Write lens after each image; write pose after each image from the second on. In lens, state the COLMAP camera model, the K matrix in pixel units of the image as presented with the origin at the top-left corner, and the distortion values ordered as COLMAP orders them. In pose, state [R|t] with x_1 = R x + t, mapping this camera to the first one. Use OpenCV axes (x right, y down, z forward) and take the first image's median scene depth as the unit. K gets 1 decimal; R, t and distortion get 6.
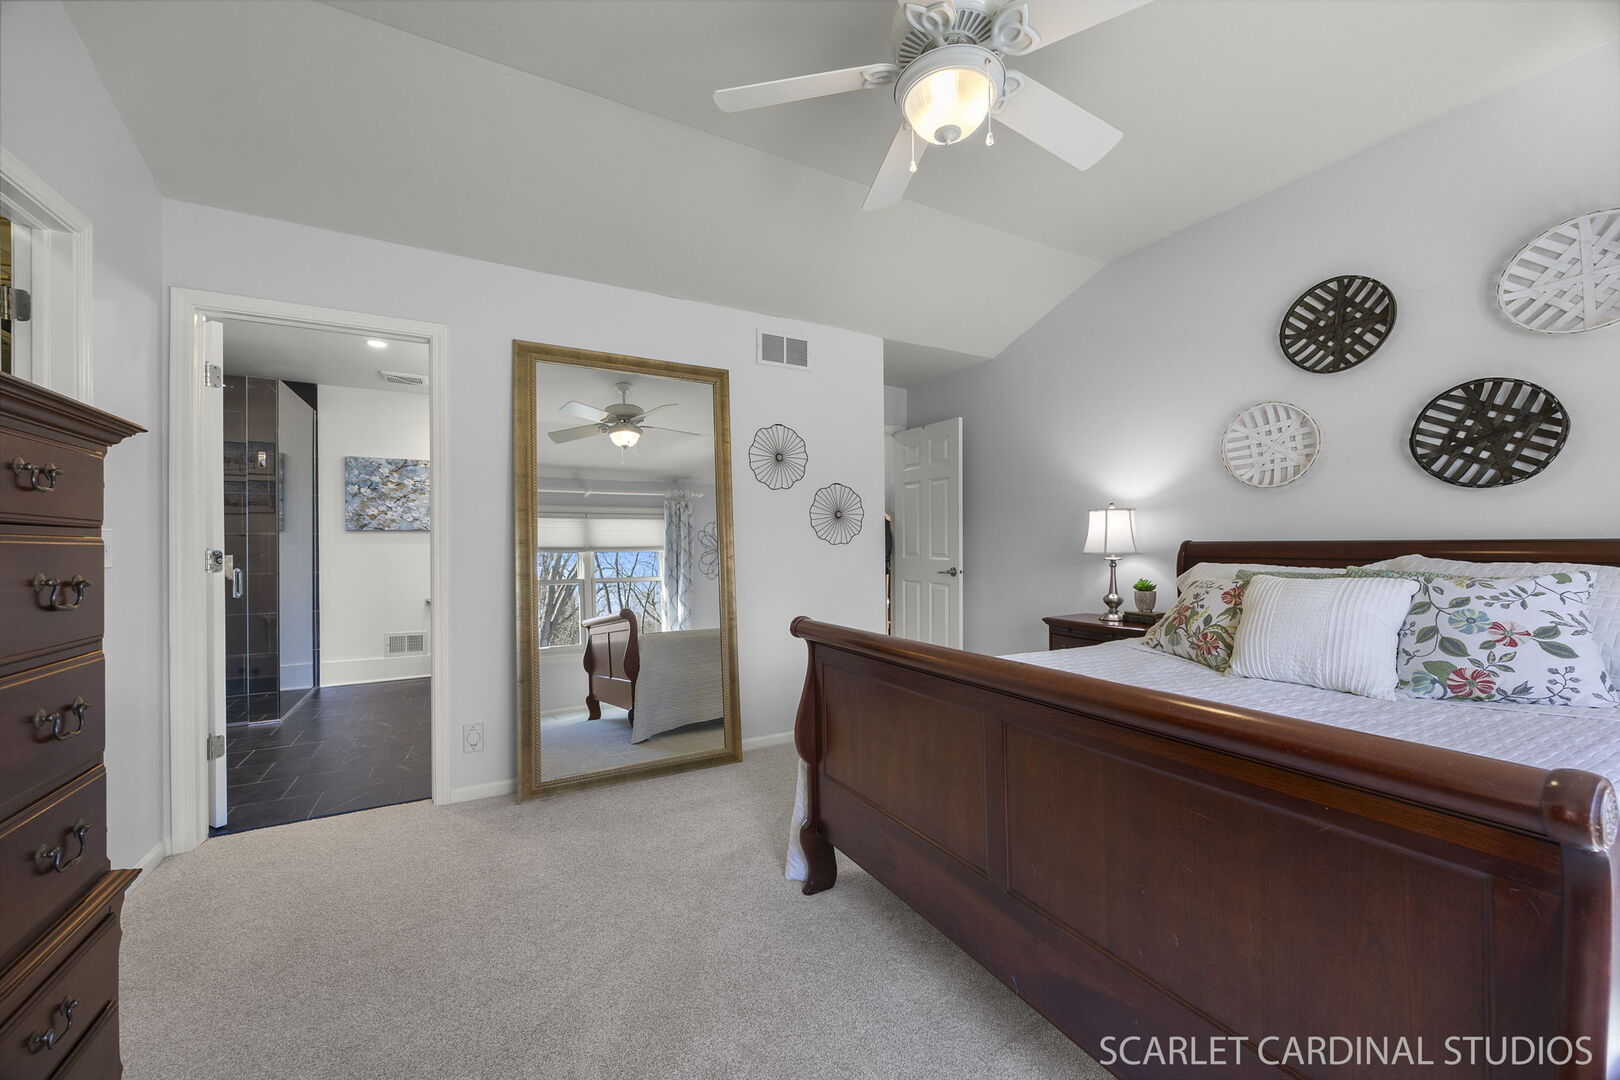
lens RADIAL K [[626.8, 0, 811.3], [0, 626.8, 538.5], [0, 0, 1]] dist [0.003956, 0.000150]
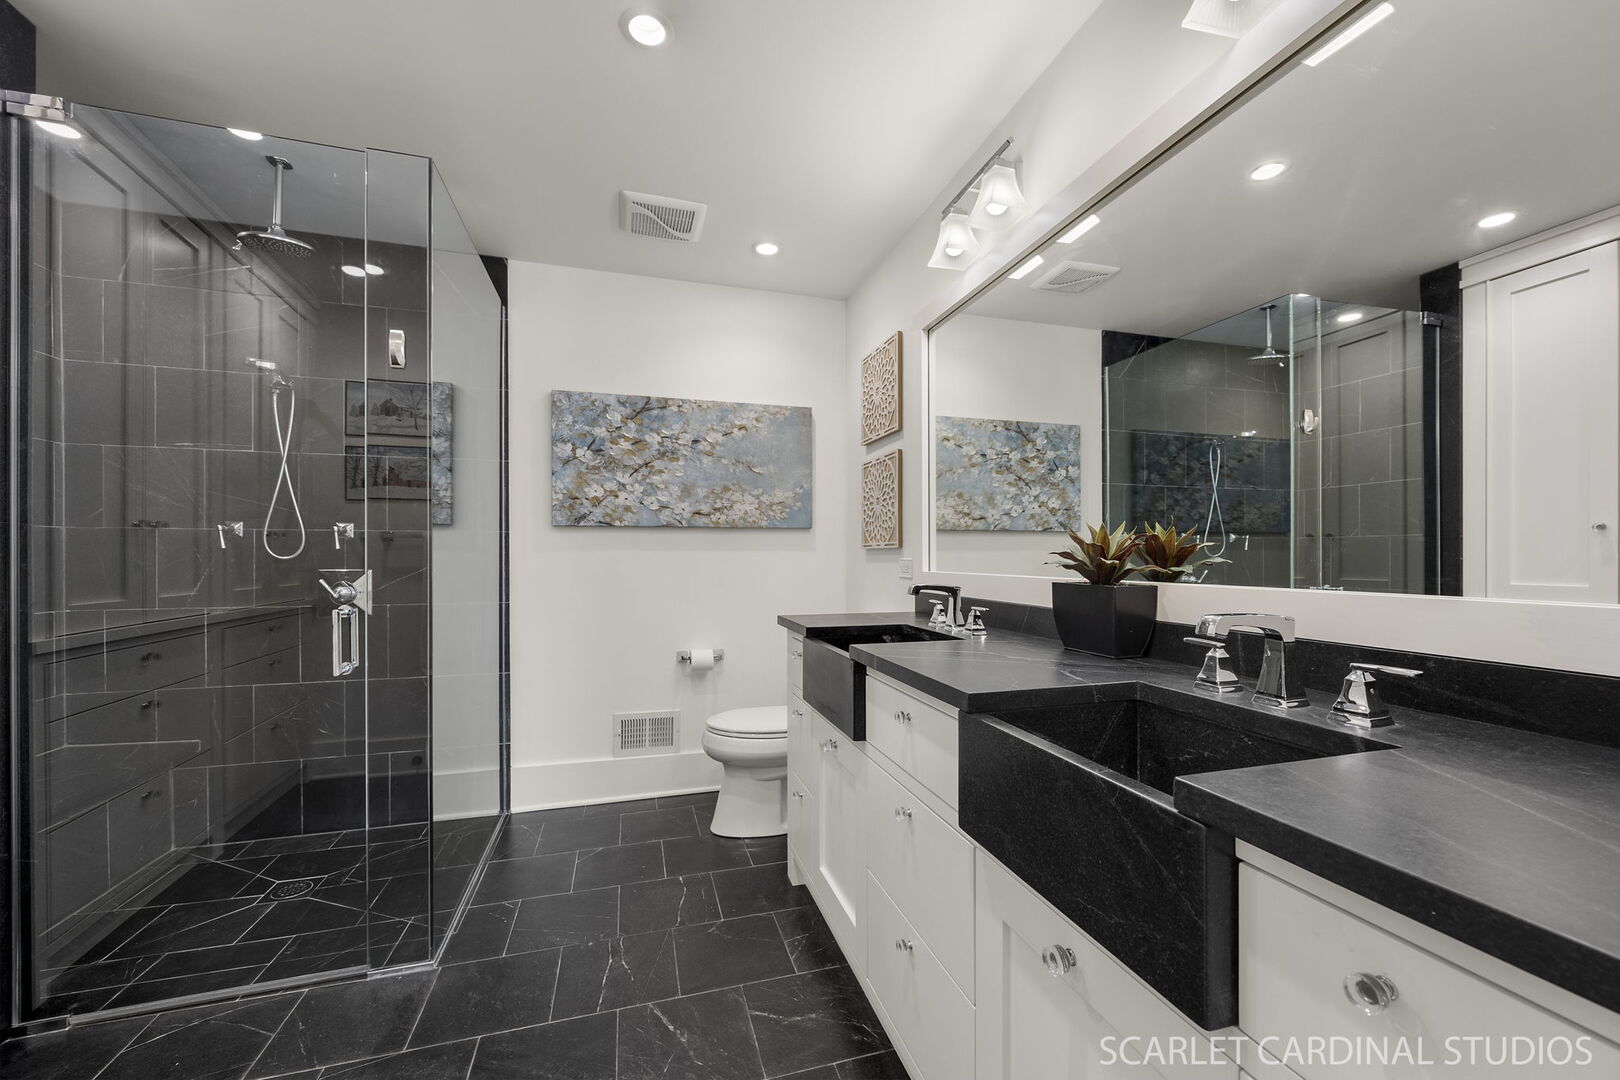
lens RADIAL K [[626.8, 0, 810.5], [0, 626.8, 551.3], [0, 0, 1]] dist [0.003956, 0.000150]
pose [[0.978458, 0.001428, -0.206439, -0.400597], [-0.001584, 0.999999, -0.000590, 0.009012], [0.206438, 0.000904, 0.978459, 0.502384]]
